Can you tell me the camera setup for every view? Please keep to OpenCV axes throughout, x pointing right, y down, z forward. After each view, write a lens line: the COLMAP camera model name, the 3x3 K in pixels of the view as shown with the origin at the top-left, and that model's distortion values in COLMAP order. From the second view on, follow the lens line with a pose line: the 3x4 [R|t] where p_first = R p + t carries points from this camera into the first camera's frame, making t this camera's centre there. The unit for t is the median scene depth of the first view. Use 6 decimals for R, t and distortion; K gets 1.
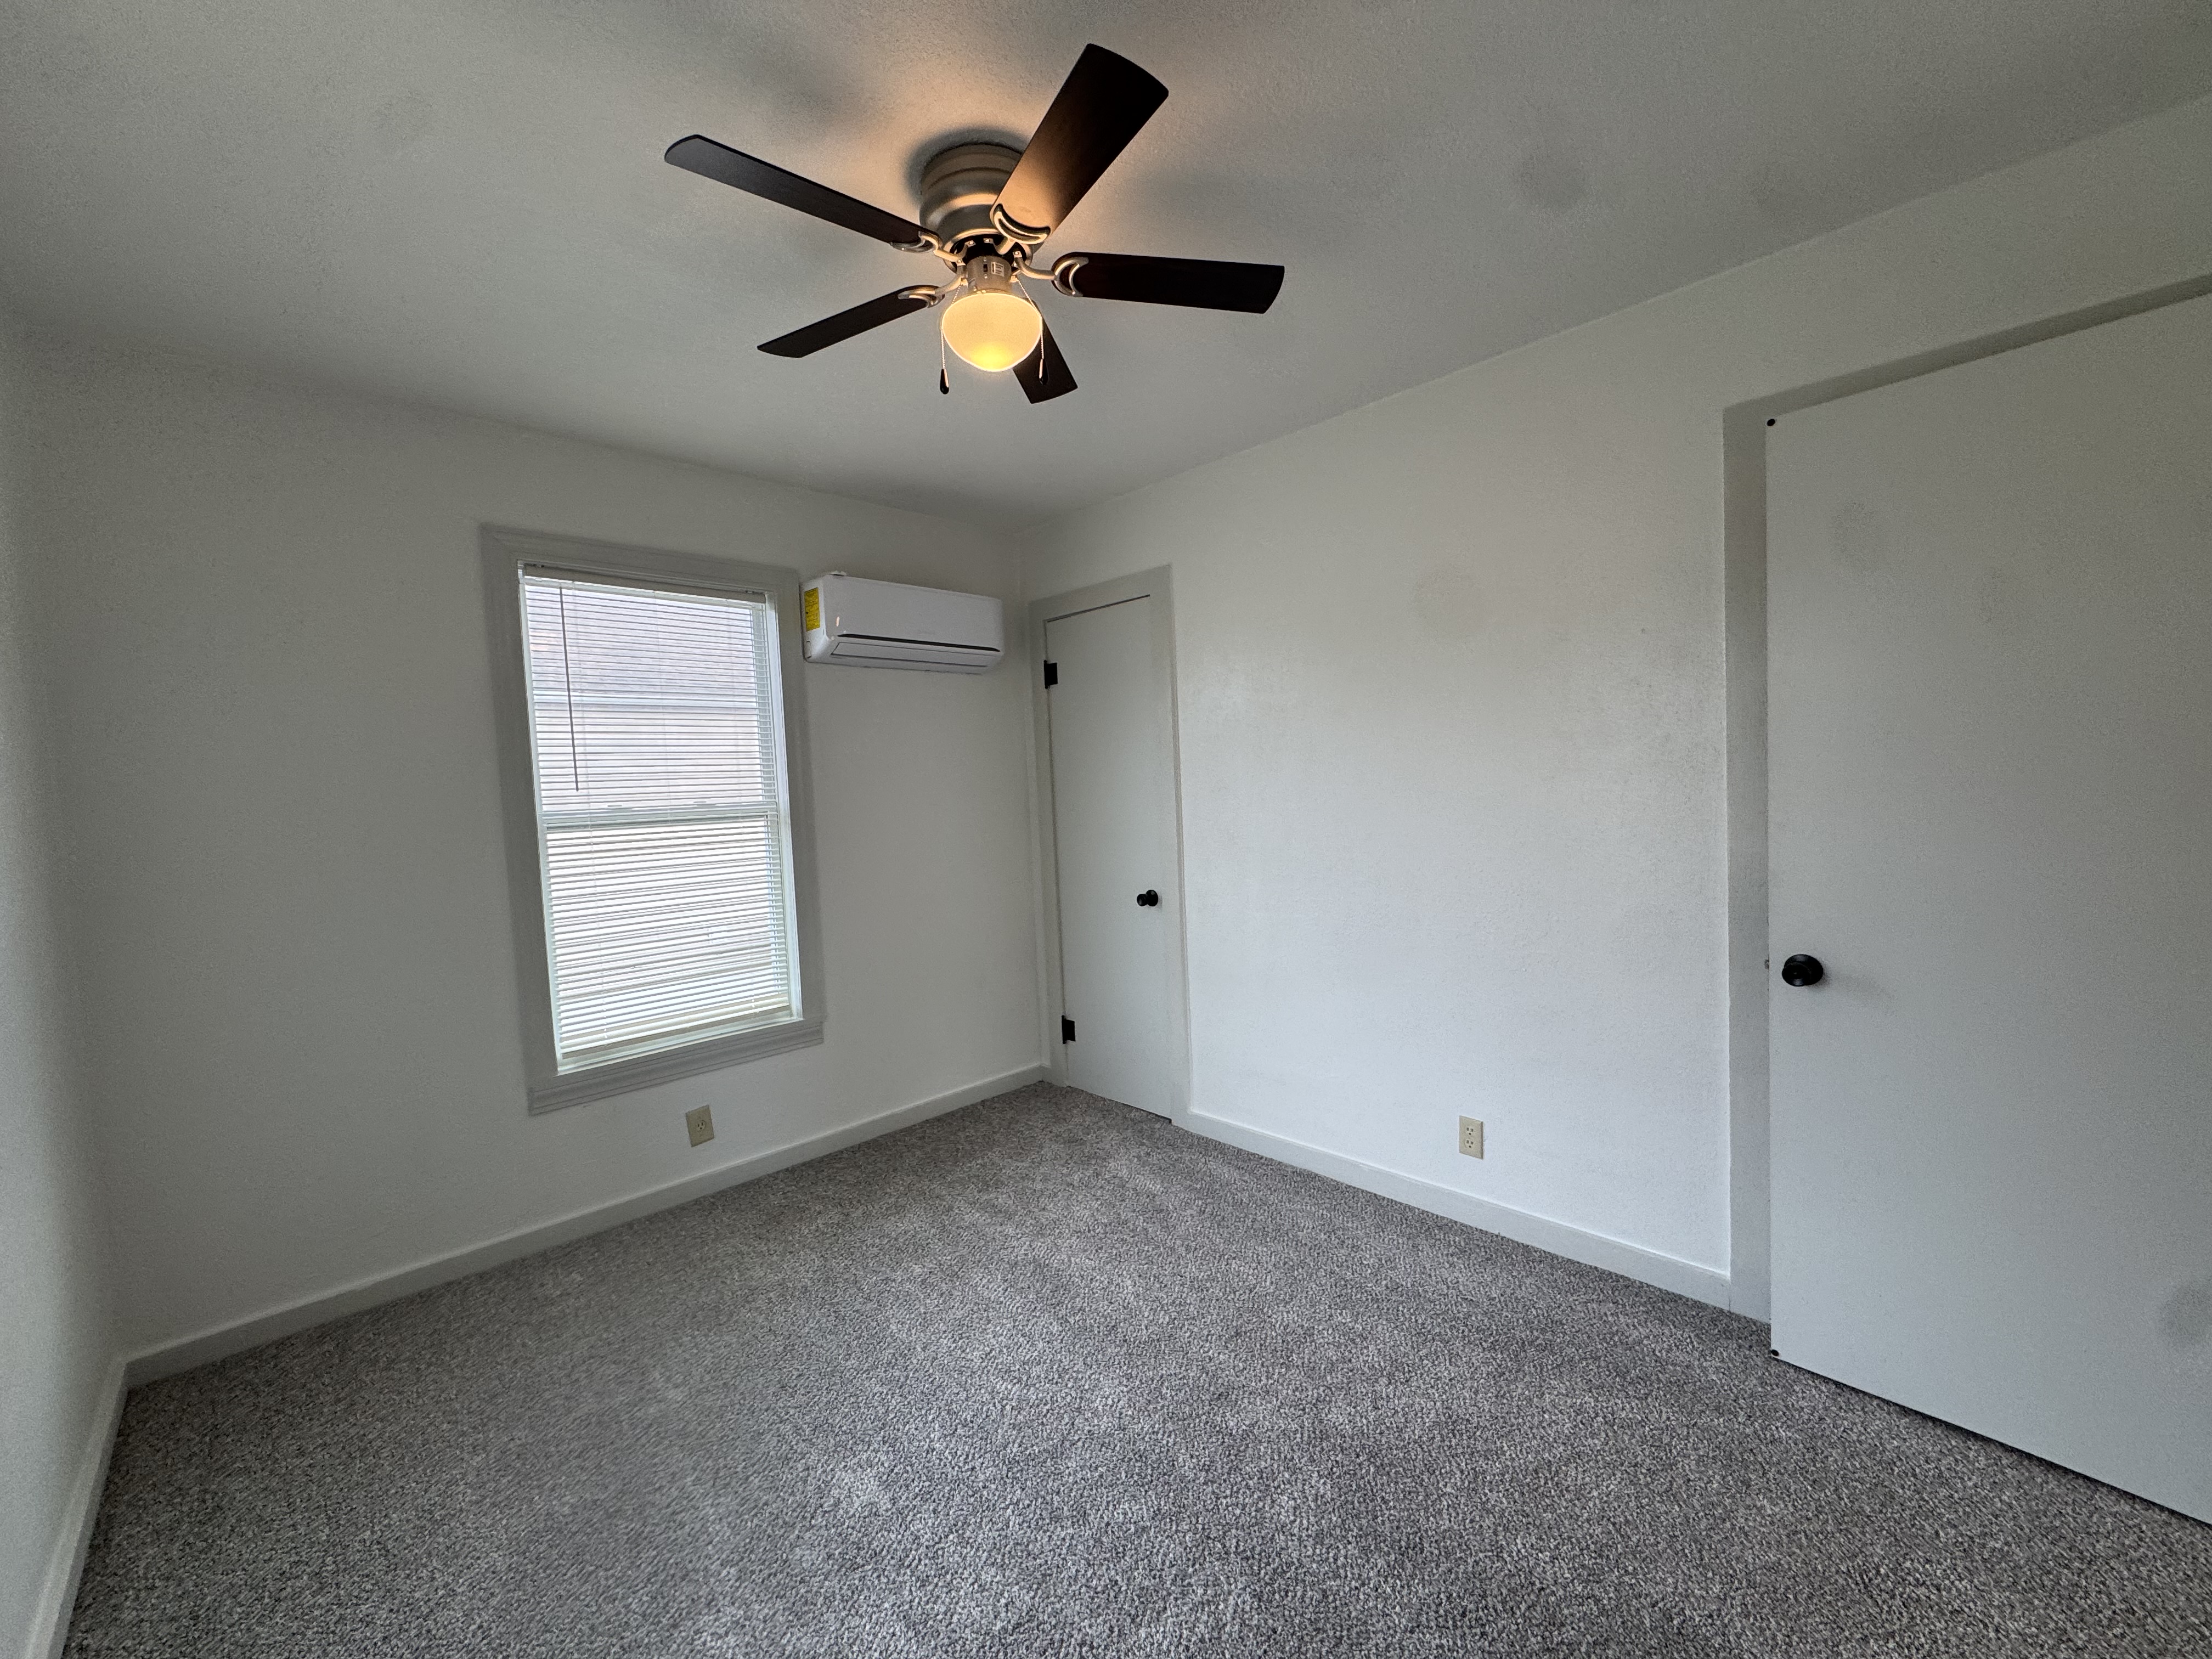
lens RADIAL K [[881.5, 0, 1104.7], [0, 881.5, 830.2], [0, 0, 1]] dist [-0.002918, 0.000449]
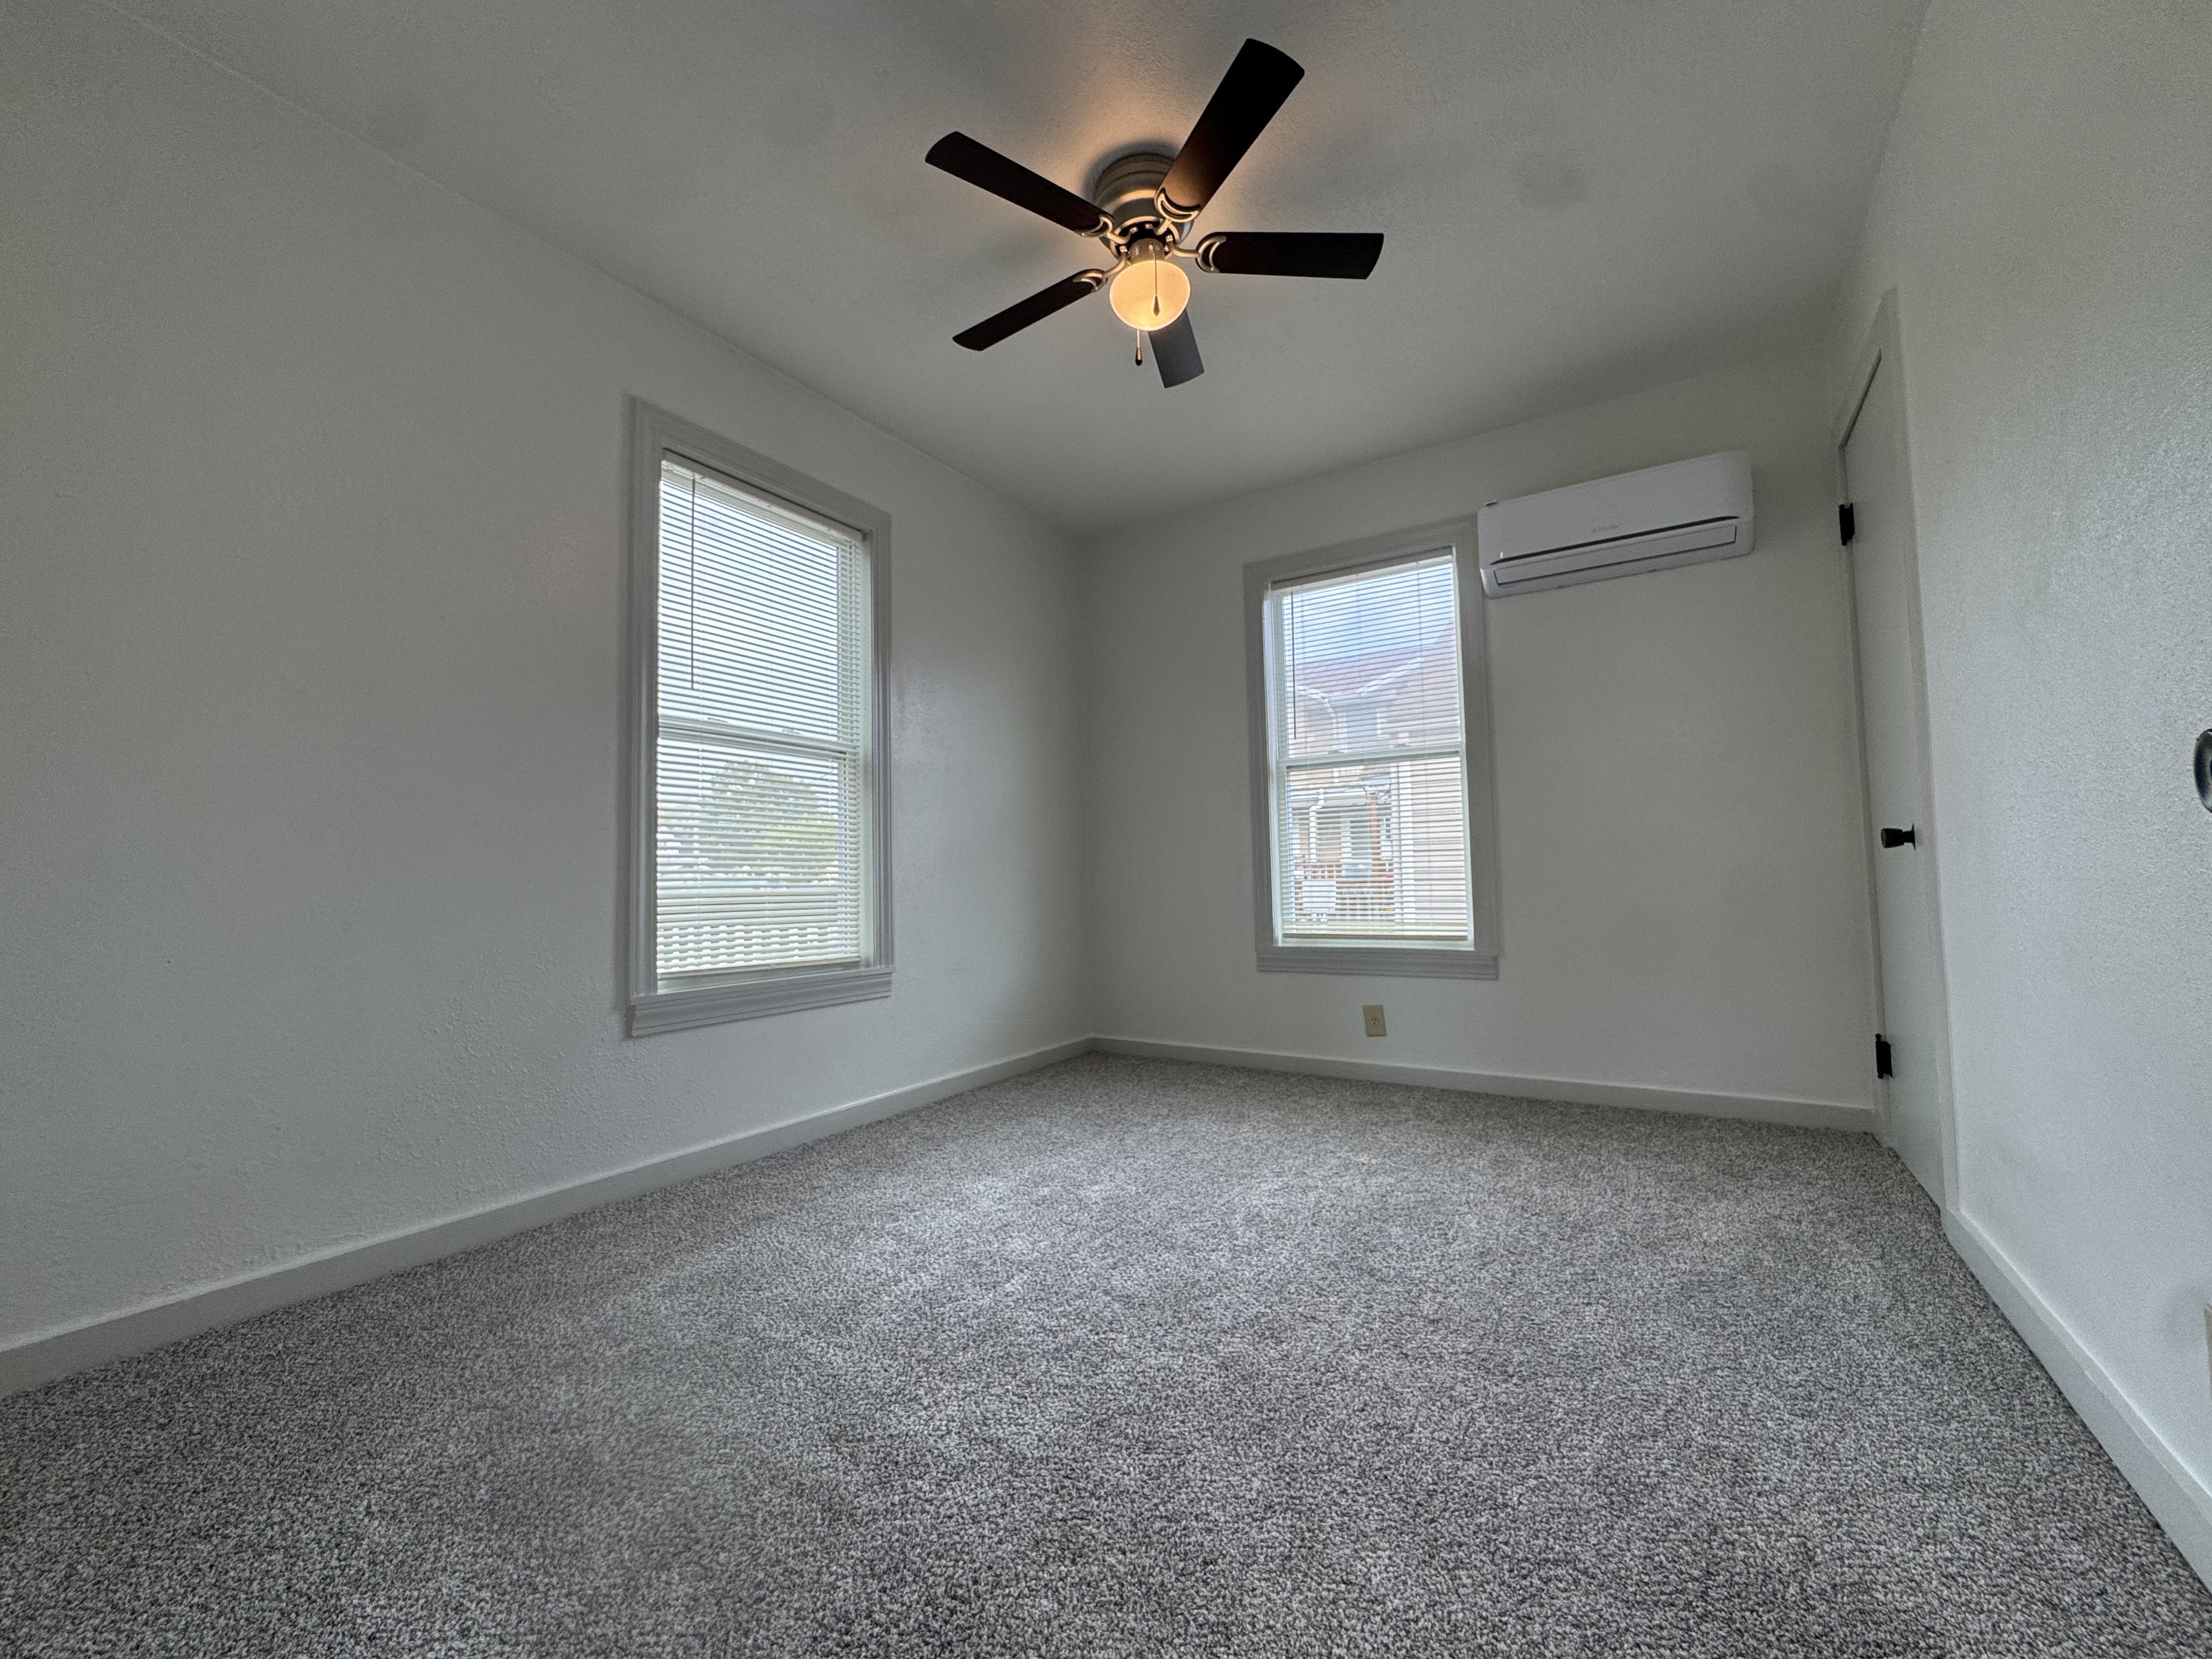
lens RADIAL K [[881.5, 0, 1104.7], [0, 881.5, 830.2], [0, 0, 1]] dist [-0.002918, 0.000449]
pose [[0.241326, -0.010460, -0.970388, 0.564230], [-0.032560, 0.999292, -0.018868, 0.114417], [0.969898, 0.036149, 0.240815, 0.353918]]
